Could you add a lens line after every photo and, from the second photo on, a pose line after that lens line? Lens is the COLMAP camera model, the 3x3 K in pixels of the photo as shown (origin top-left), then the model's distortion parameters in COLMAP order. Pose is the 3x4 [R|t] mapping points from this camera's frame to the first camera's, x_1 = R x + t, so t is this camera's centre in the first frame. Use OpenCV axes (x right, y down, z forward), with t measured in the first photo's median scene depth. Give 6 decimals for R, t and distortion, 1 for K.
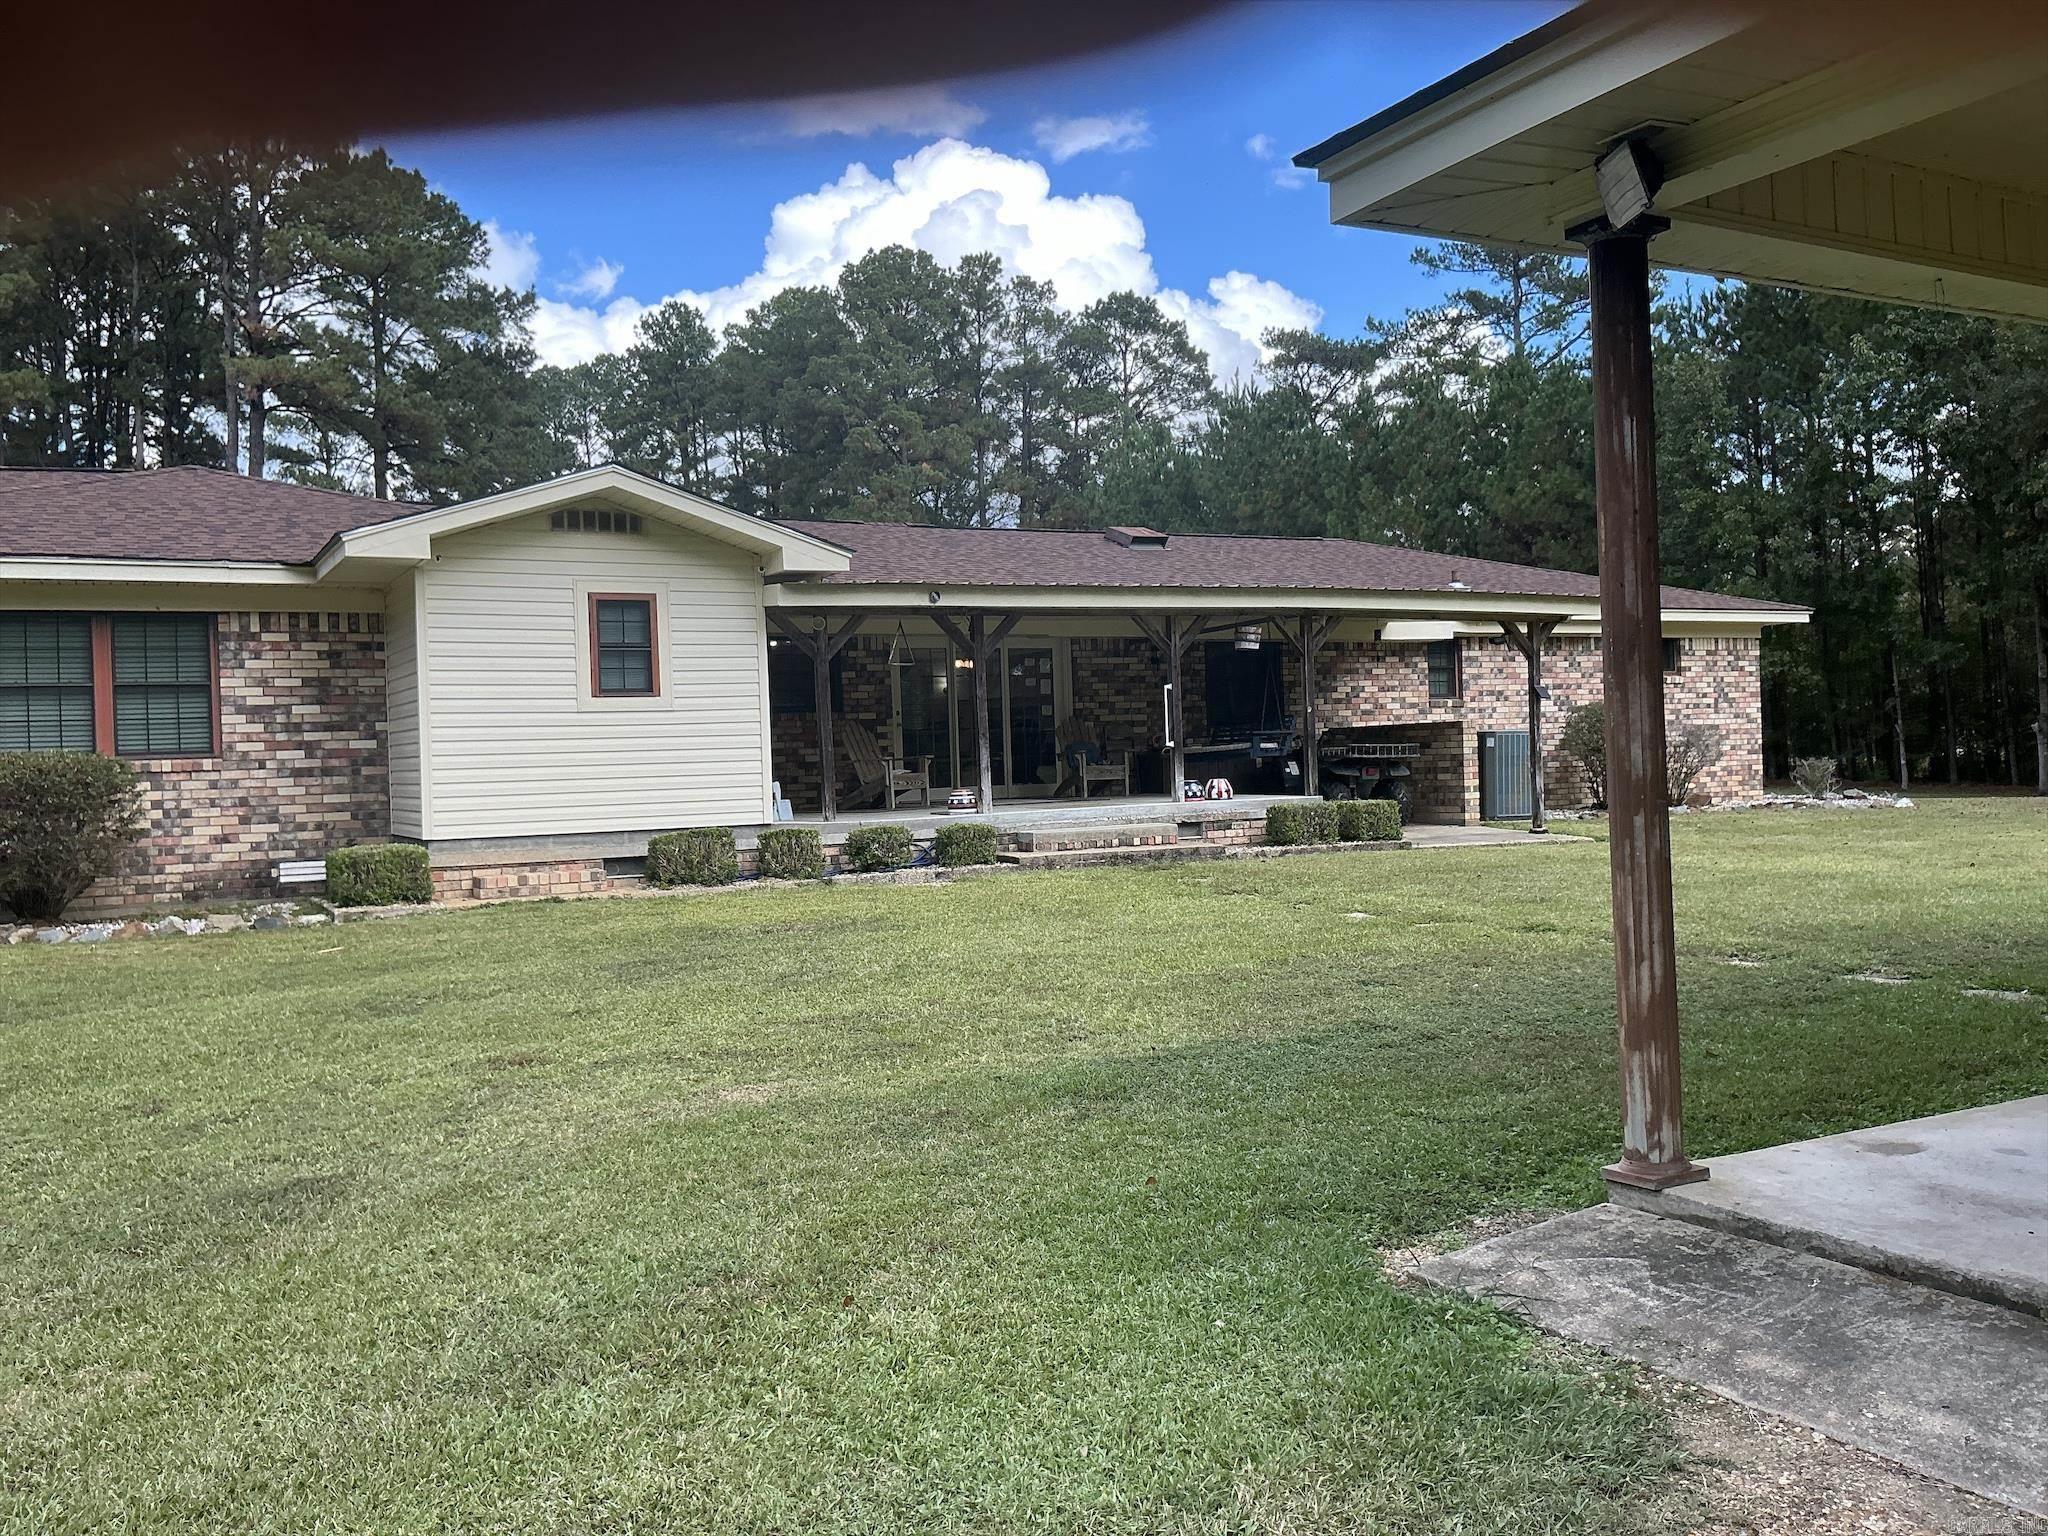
lens RADIAL K [[1706.1, 0, 1025.9], [0, 1706.1, 779.7], [0, 0, 1]] dist [0.104795, -0.209556]
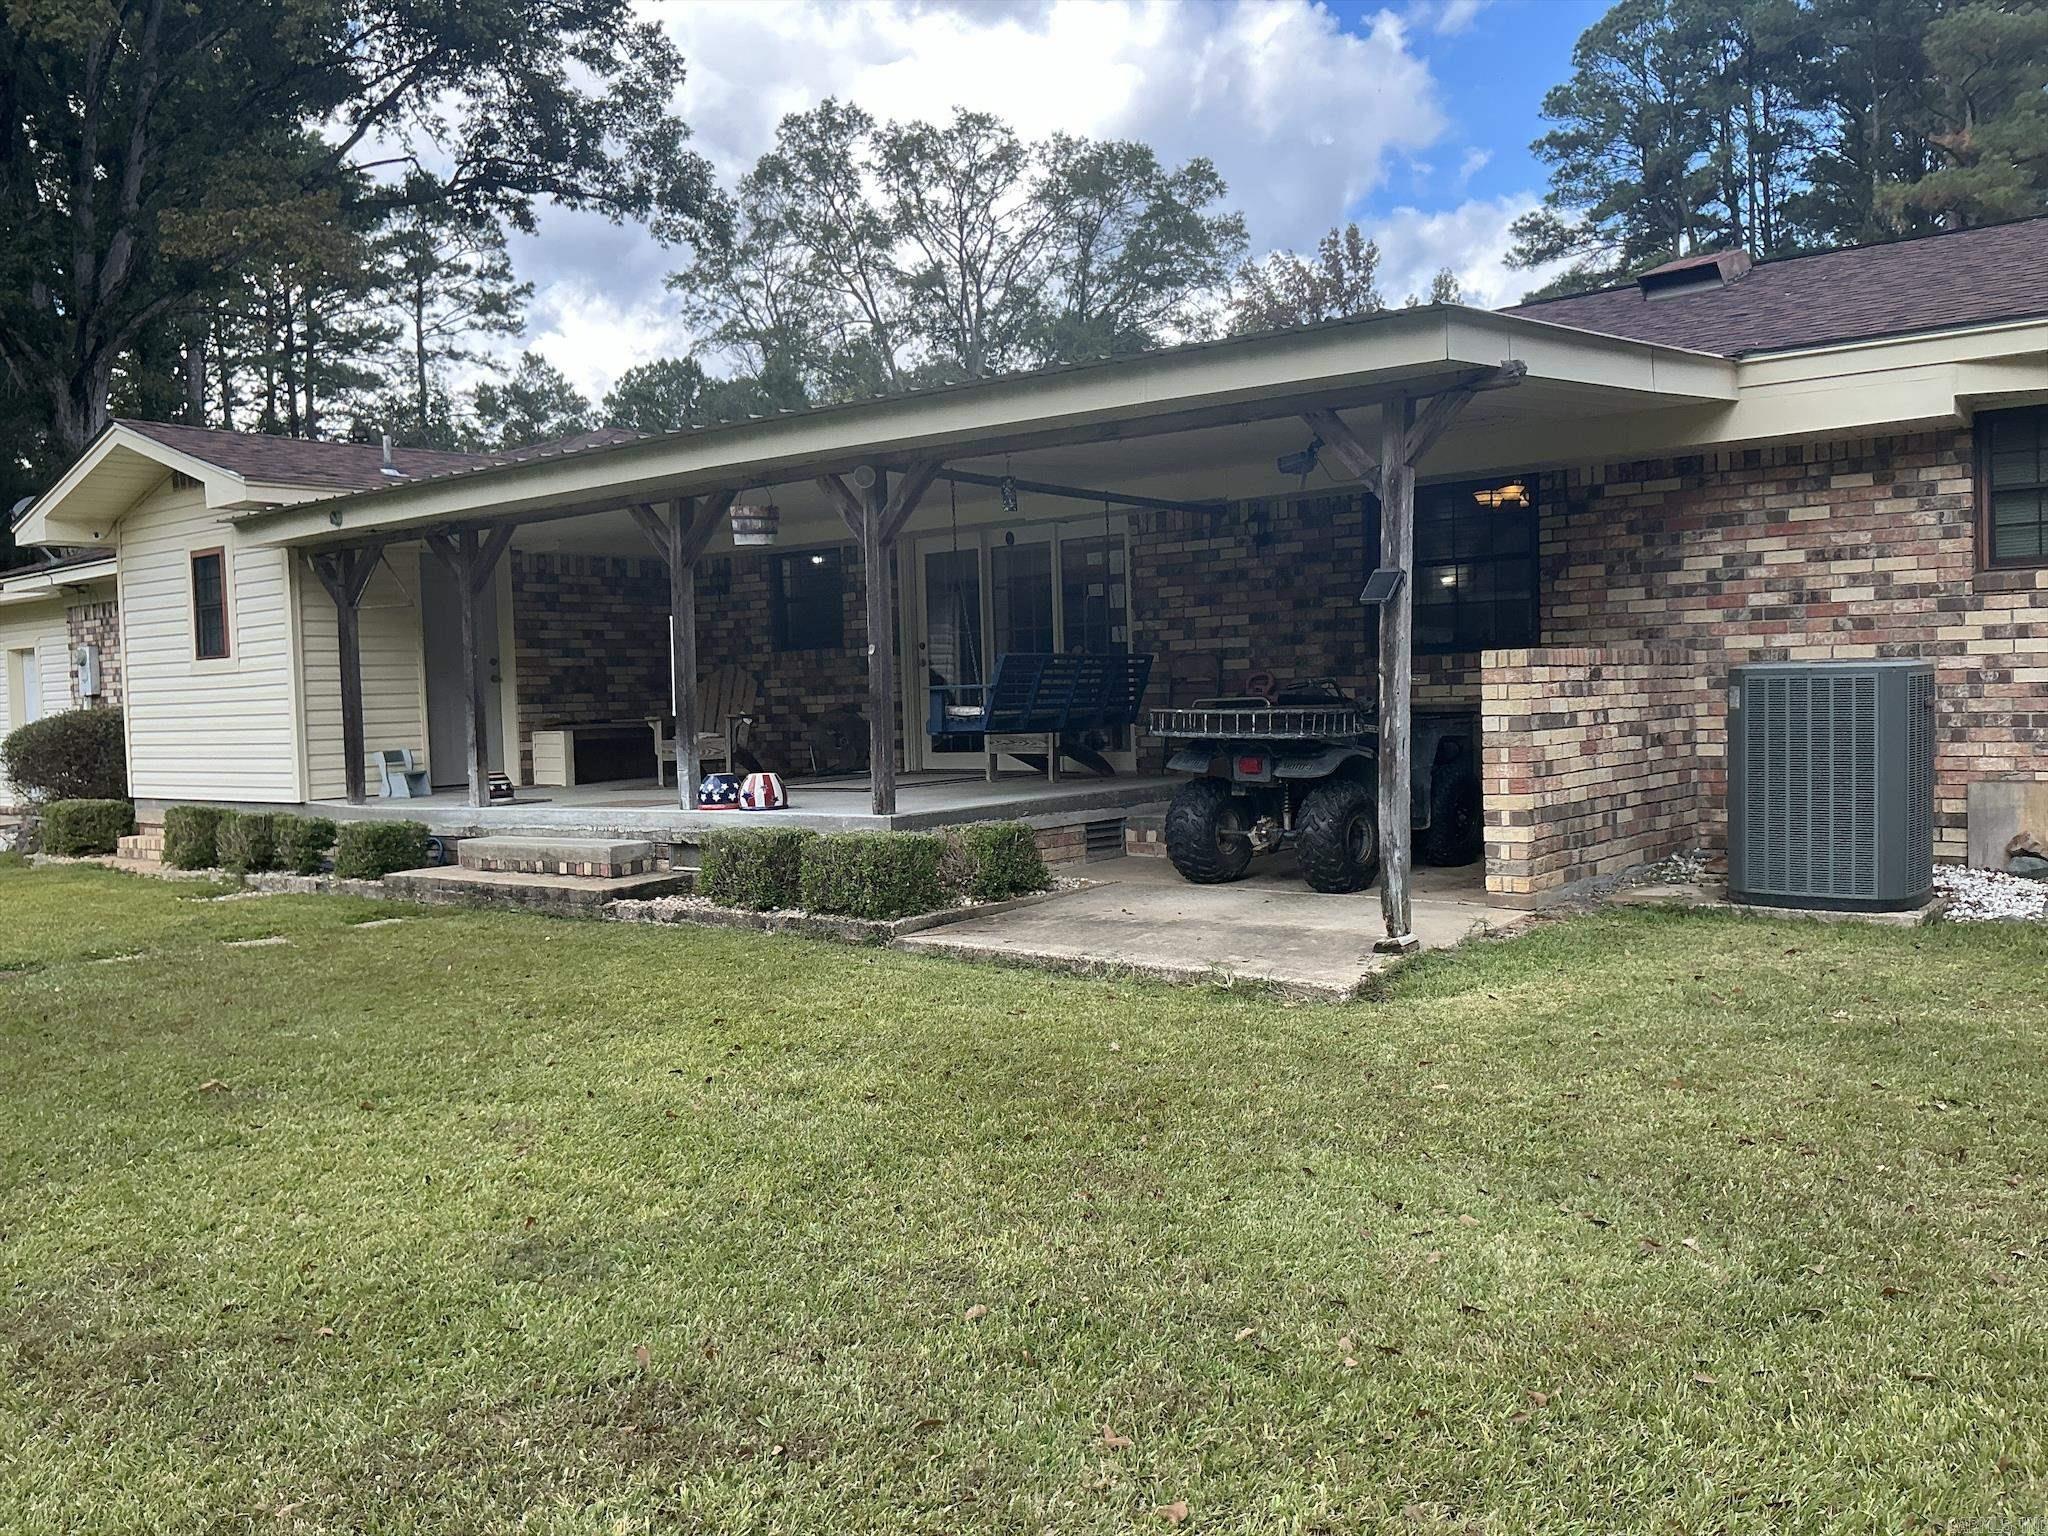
lens RADIAL K [[1706.1, 0, 1023.9], [0, 1706.1, 769.3], [0, 0, 1]] dist [0.104795, -0.209556]
pose [[0.401842, 0.058413, -0.913844, 0.551735], [0.007539, 0.997719, 0.067089, -0.032488], [0.915678, -0.033848, 0.400485, 0.693013]]
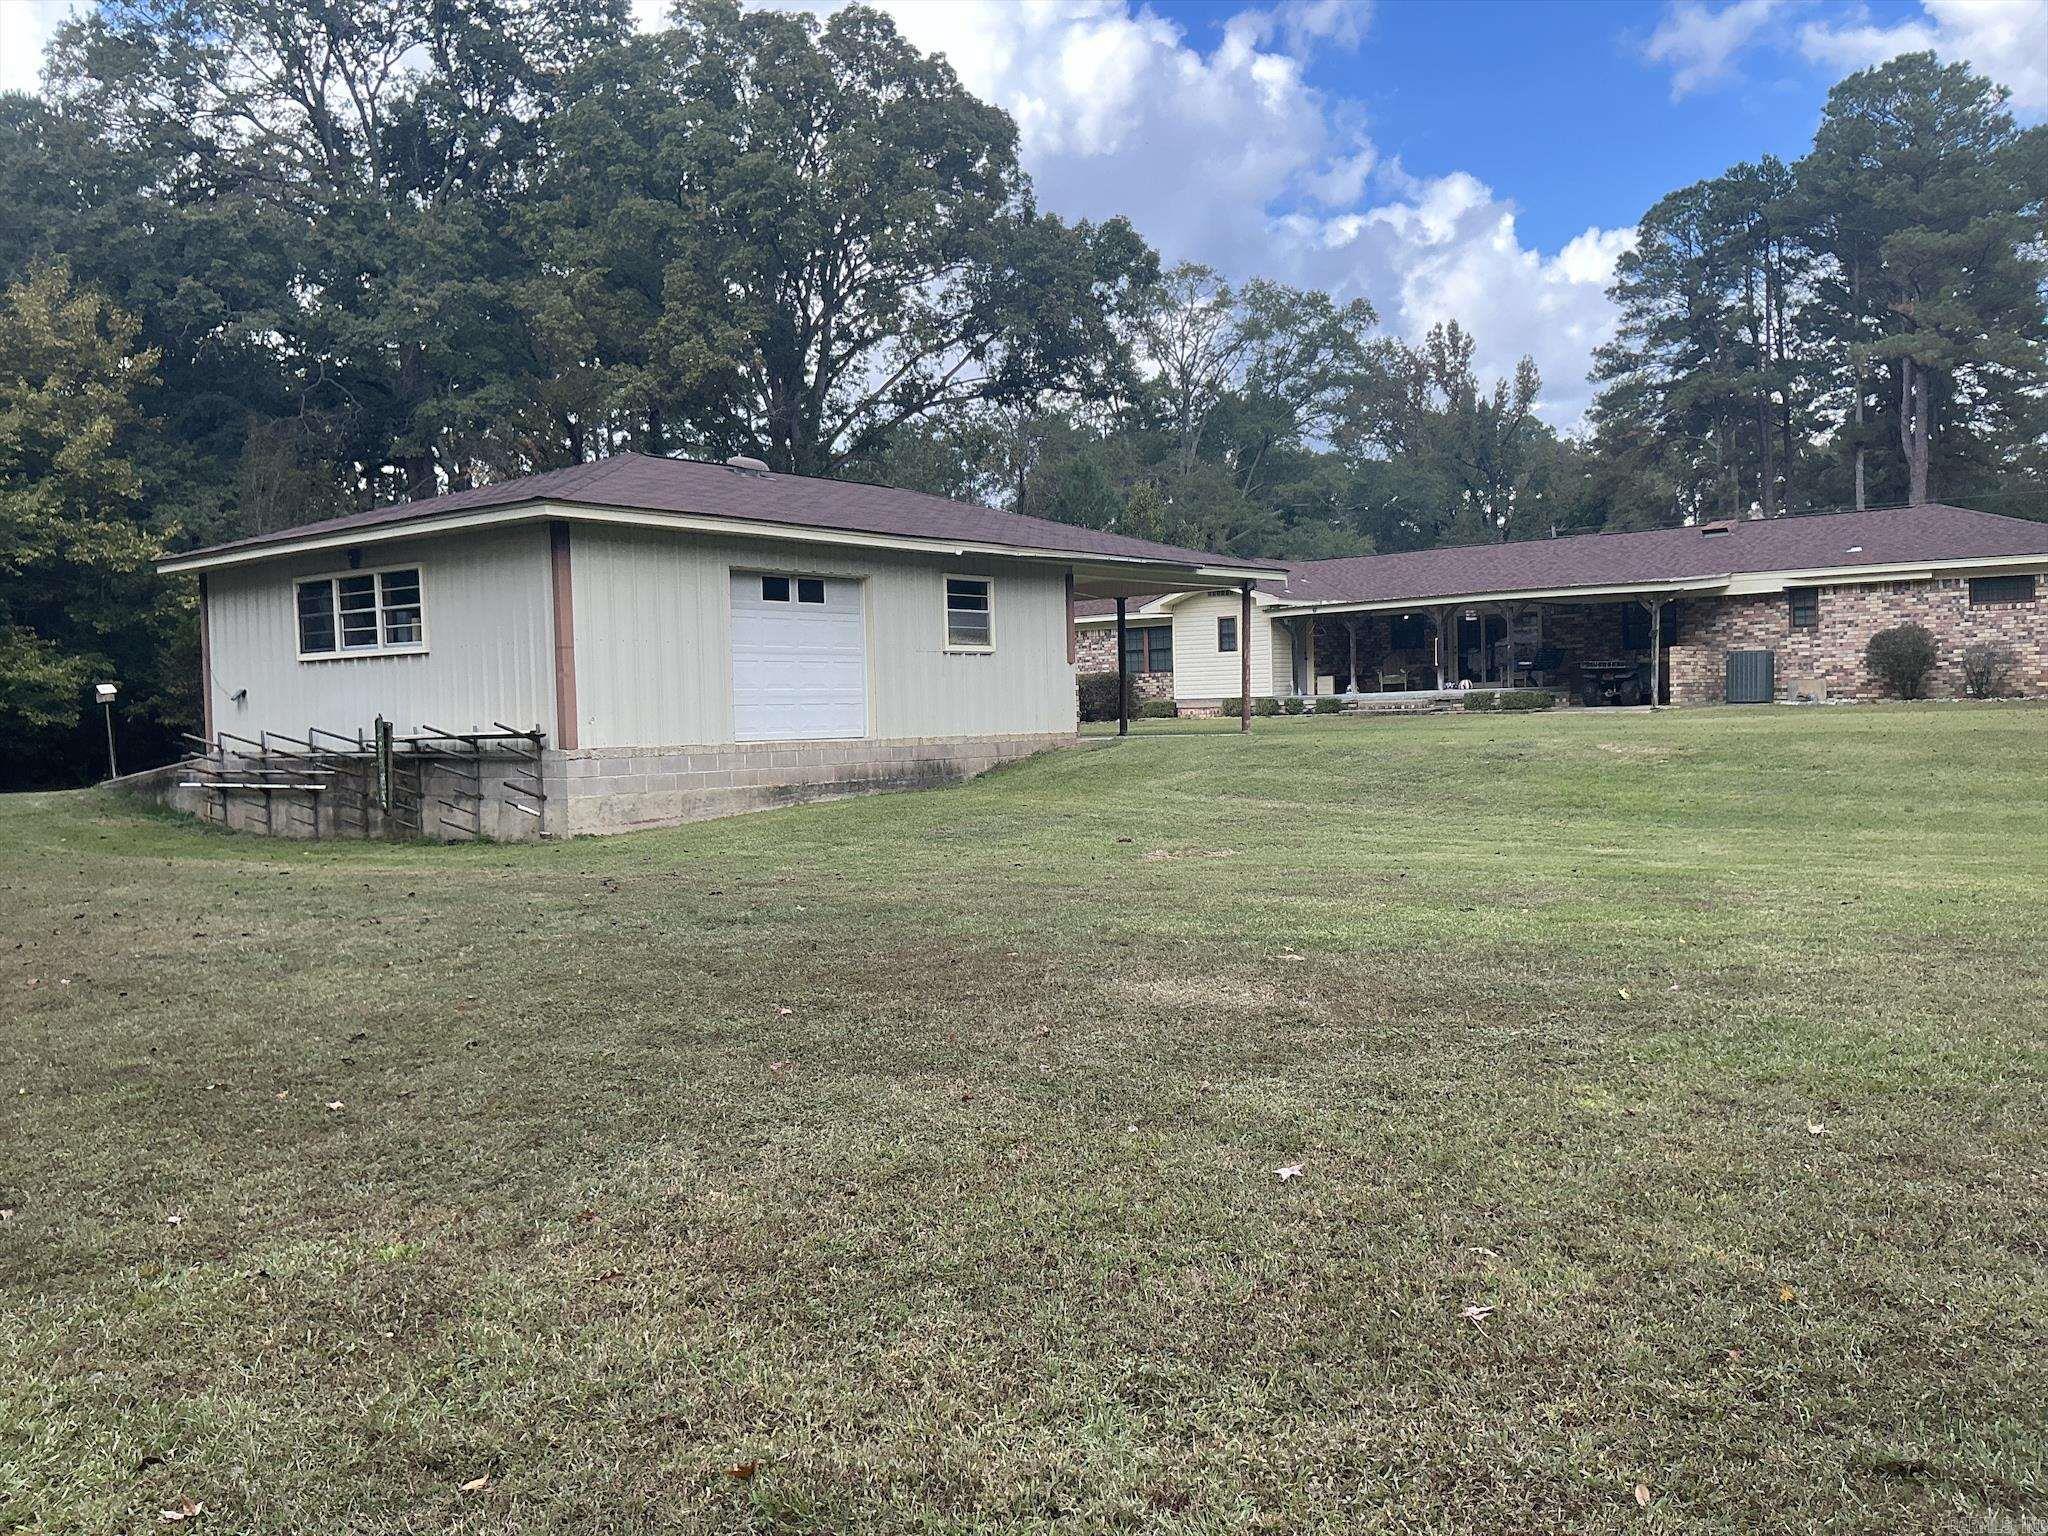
lens RADIAL K [[1706.1, 0, 999.6], [0, 1706.1, 772.8], [0, 0, 1]] dist [0.104795, -0.209556]
pose [[0.375340, 0.057038, -0.925131, 1.565210], [0.005307, 0.997956, 0.063681, -0.020425], [0.926872, -0.028812, 0.374270, -0.303638]]
